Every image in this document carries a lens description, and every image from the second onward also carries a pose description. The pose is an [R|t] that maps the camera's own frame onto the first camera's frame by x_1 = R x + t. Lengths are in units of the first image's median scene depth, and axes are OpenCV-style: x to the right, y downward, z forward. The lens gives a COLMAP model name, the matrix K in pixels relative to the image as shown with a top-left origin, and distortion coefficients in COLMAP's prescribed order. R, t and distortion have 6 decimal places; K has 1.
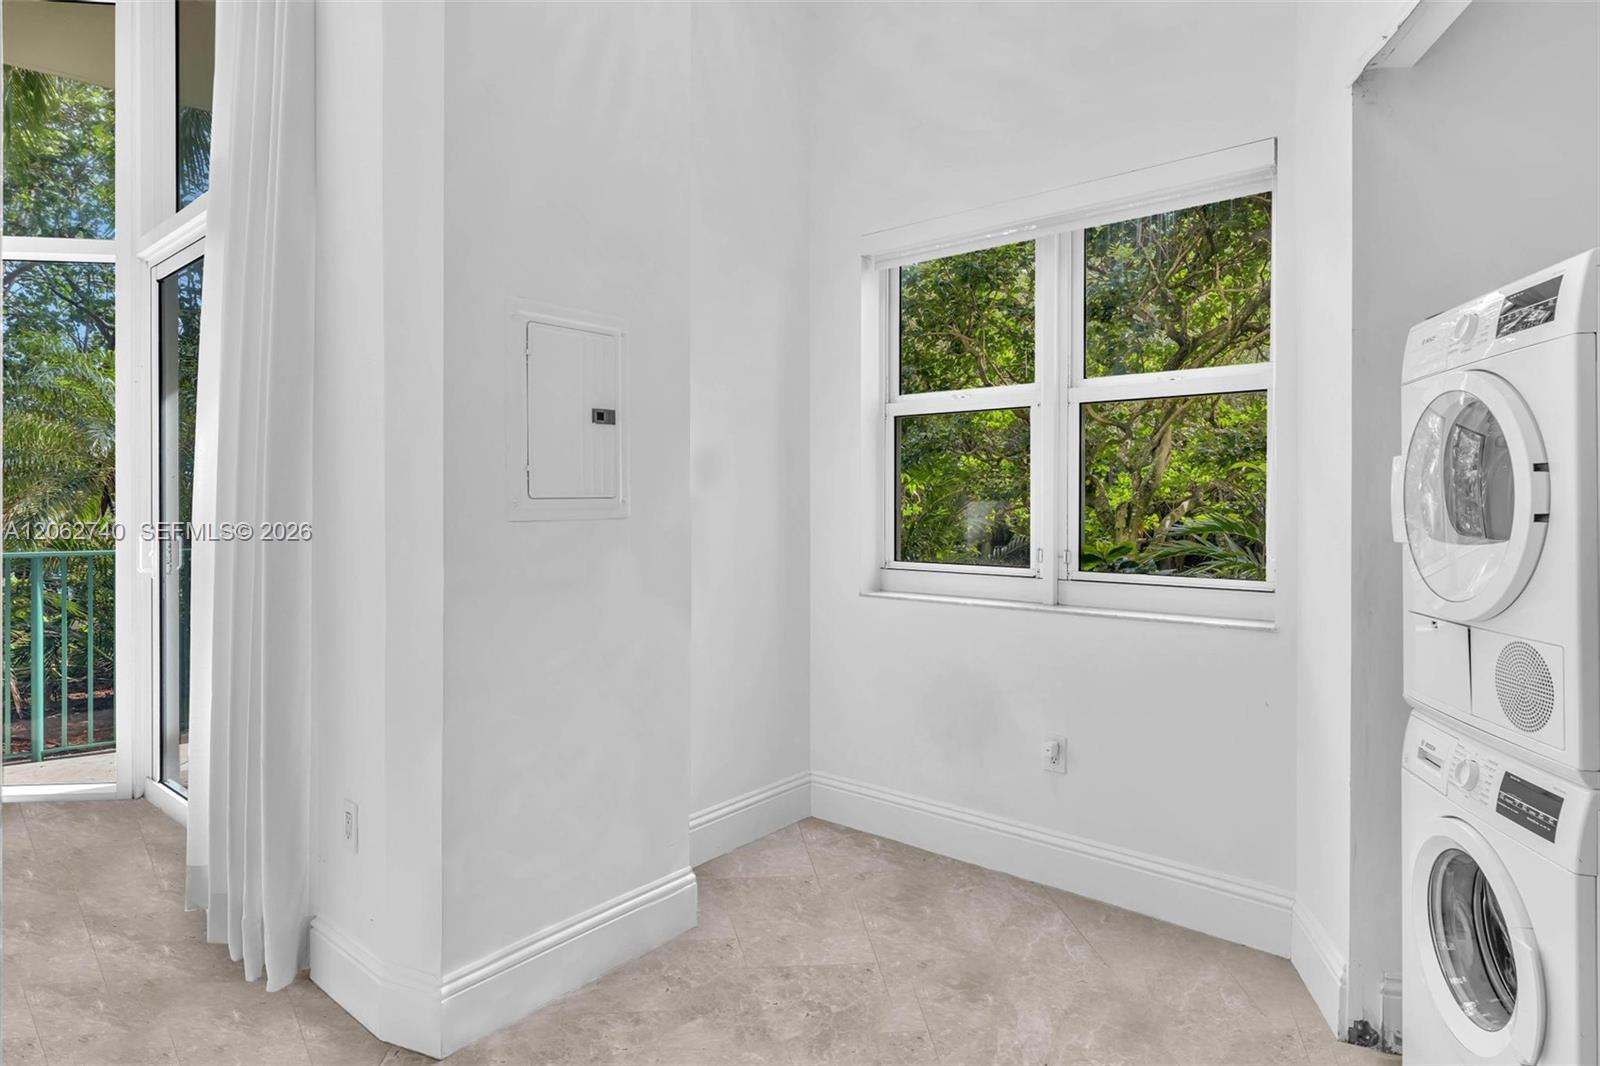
lens RADIAL K [[867.2, 0, 800.3], [0, 867.2, 507.4], [0, 0, 1]] dist [-0.002186, -0.000669]
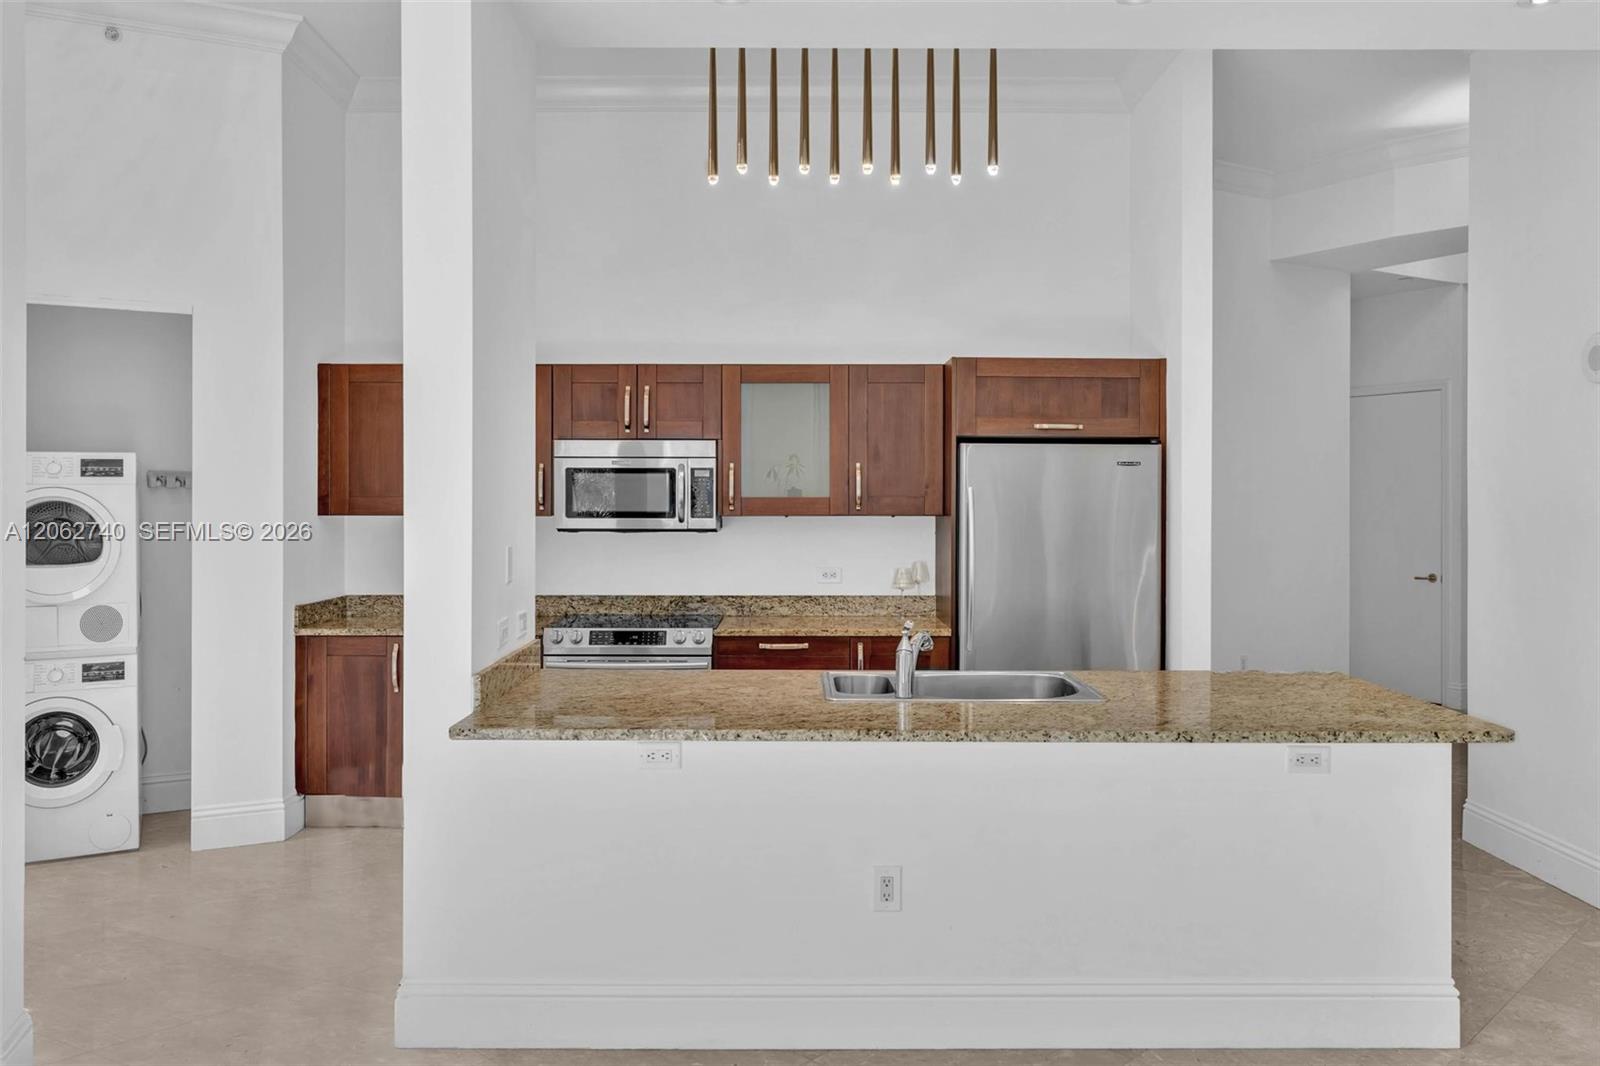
lens RADIAL K [[1207.3, 0, 795.1], [0, 1207.3, 501.3], [0, 0, 1]] dist [-0.003322, 0.002772]
pose [[-0.639654, -0.003304, 0.768656, -2.163647], [0.001436, 0.999984, 0.005493, -0.108751], [-0.768662, 0.004617, -0.639638, 1.203489]]
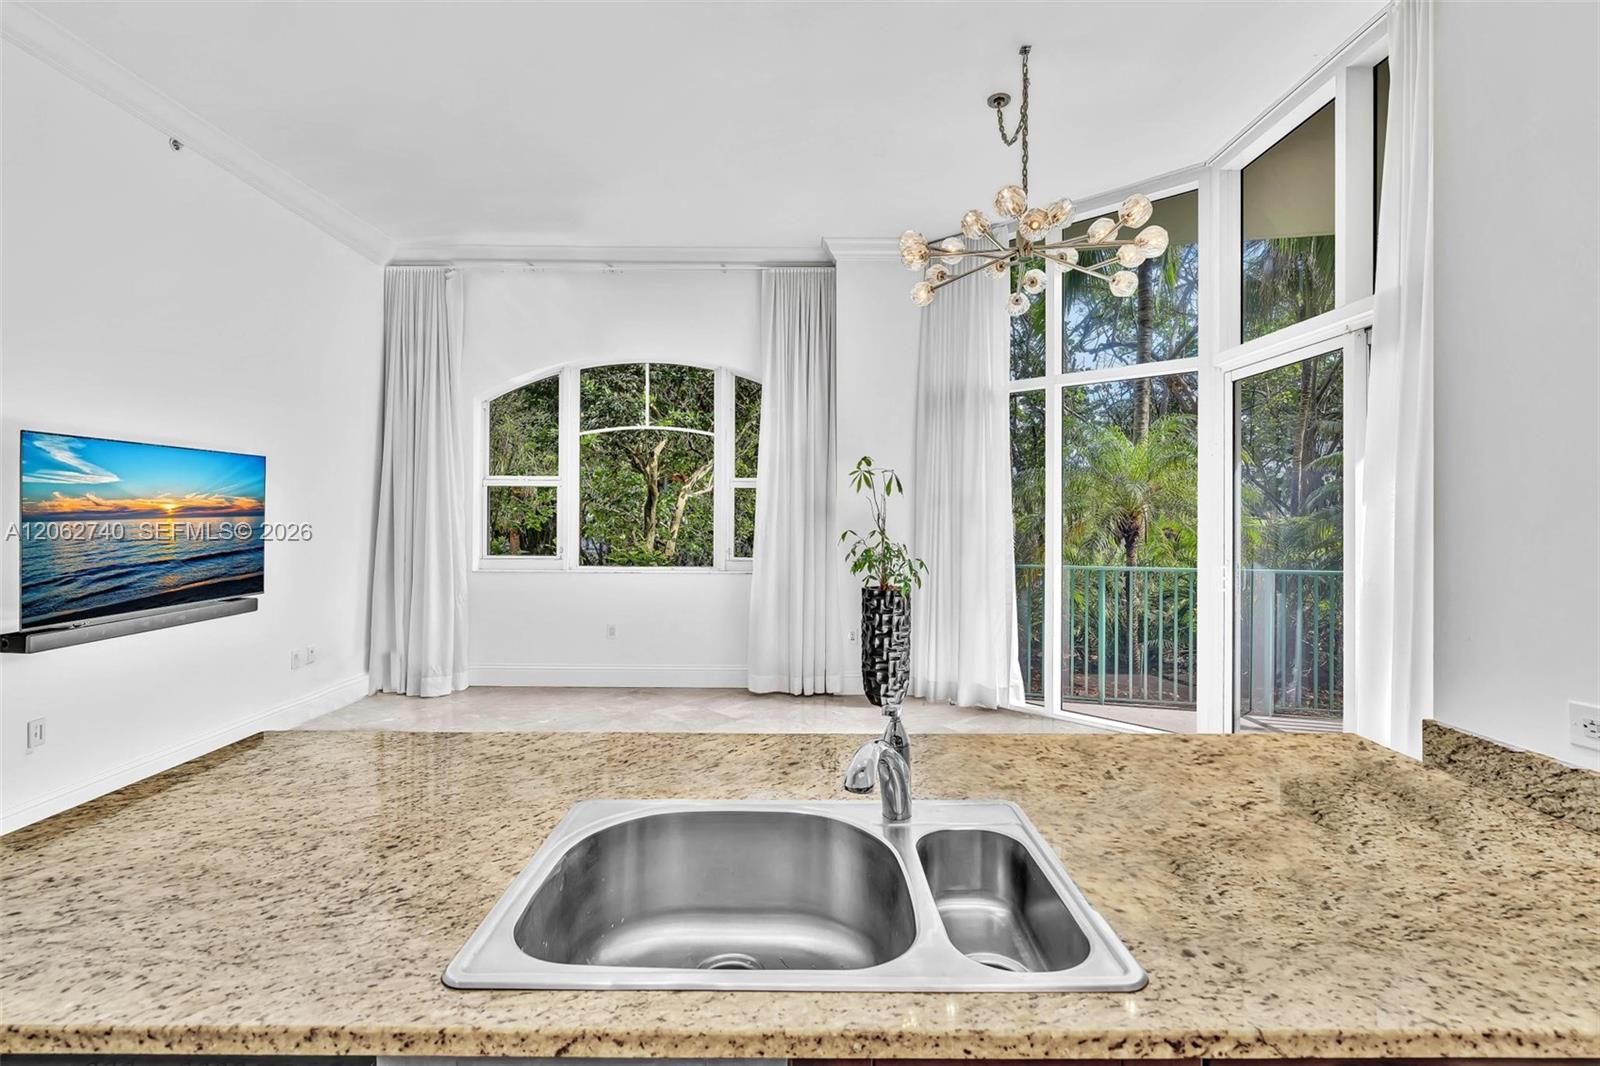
lens RADIAL K [[731.5, 0, 799.2], [0, 731.5, 514.0], [0, 0, 1]] dist [-0.008133, 0.000131]
pose [[0.643181, 0.002437, -0.765710, -0.533455], [-0.006666, 0.999975, -0.002417, -0.076942], [0.765685, 0.006659, 0.643181, -0.508093]]
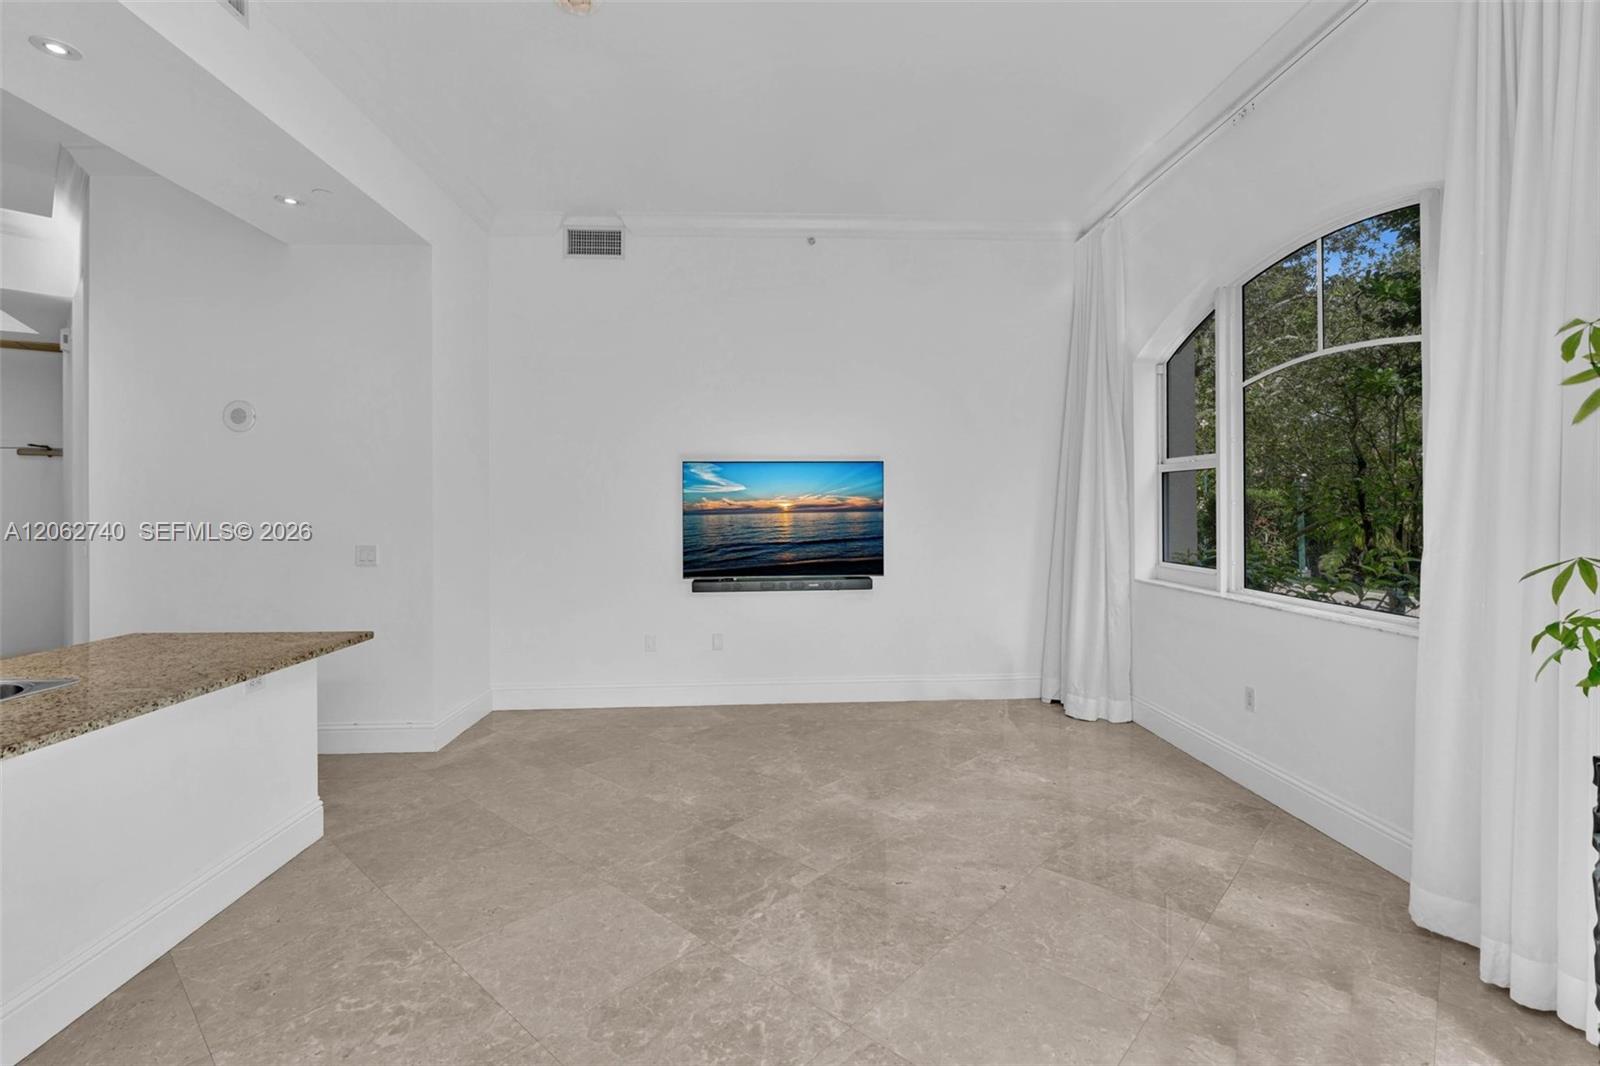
lens RADIAL K [[739.9, 0, 802.8], [0, 739.9, 499.9], [0, 0, 1]] dist [-0.000843, 0.000802]
pose [[-0.738296, -0.002481, -0.674473, -1.191631], [0.002235, 0.999979, -0.006124, -0.090608], [0.674474, -0.006028, -0.738274, 1.395437]]
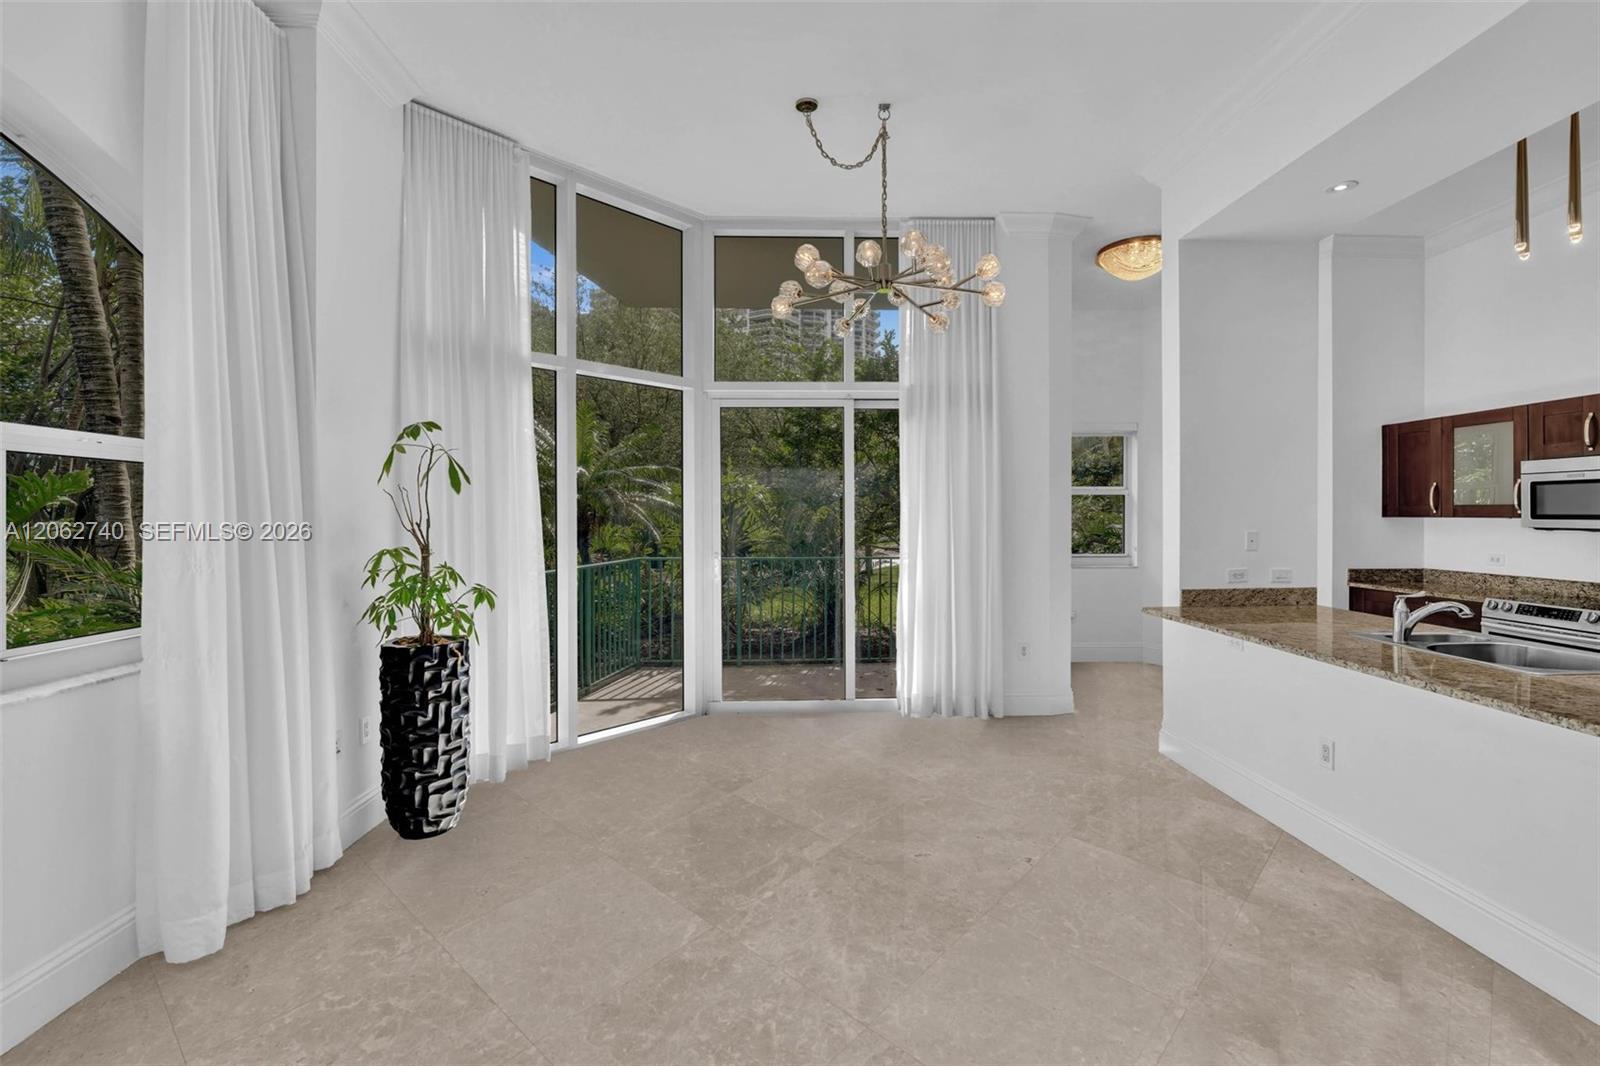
lens RADIAL K [[724.4, 0, 806.3], [0, 724.4, 519.9], [0, 0, 1]] dist [-0.001276, 0.000444]
pose [[0.743800, -0.009122, 0.668340, -2.803322], [0.008044, 0.999957, 0.004697, -0.083229], [-0.668354, 0.001882, 0.743841, -0.301948]]
